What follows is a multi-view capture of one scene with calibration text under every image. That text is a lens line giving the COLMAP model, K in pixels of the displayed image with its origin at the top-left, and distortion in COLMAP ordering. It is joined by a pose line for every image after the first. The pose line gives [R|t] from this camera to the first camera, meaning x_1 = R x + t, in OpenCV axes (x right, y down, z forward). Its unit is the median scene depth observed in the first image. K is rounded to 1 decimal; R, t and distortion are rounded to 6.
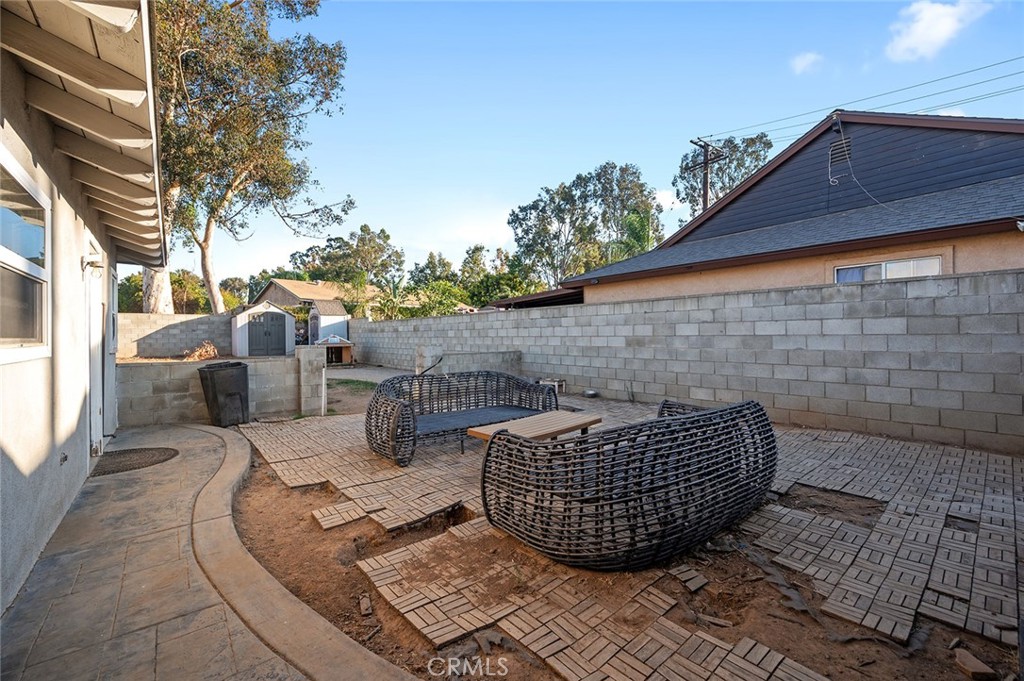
lens RADIAL K [[413.7, 0, 514.3], [0, 413.7, 334.3], [0, 0, 1]] dist [-0.000970, 0.000288]
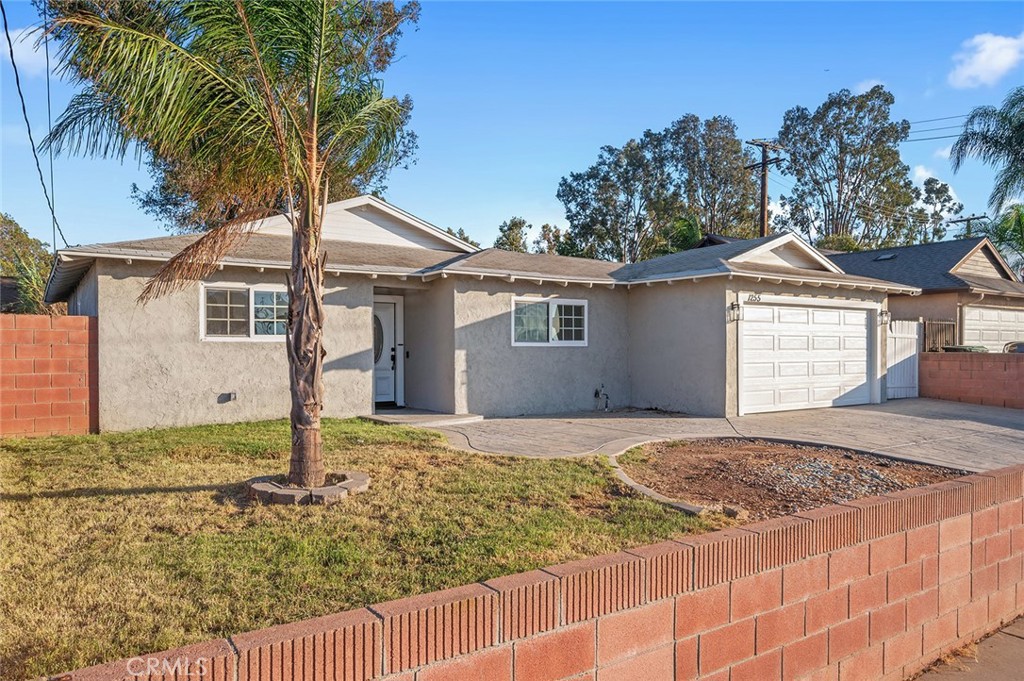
lens RADIAL K [[711.3, 0, 511.9], [0, 711.3, 349.1], [0, 0, 1]] dist [-0.007382, -0.002043]
pose [[0.995764, 0.001987, -0.091924, 0.021894], [-0.001296, 0.999970, 0.007575, -0.003805], [0.091936, -0.007423, 0.995737, -0.276505]]
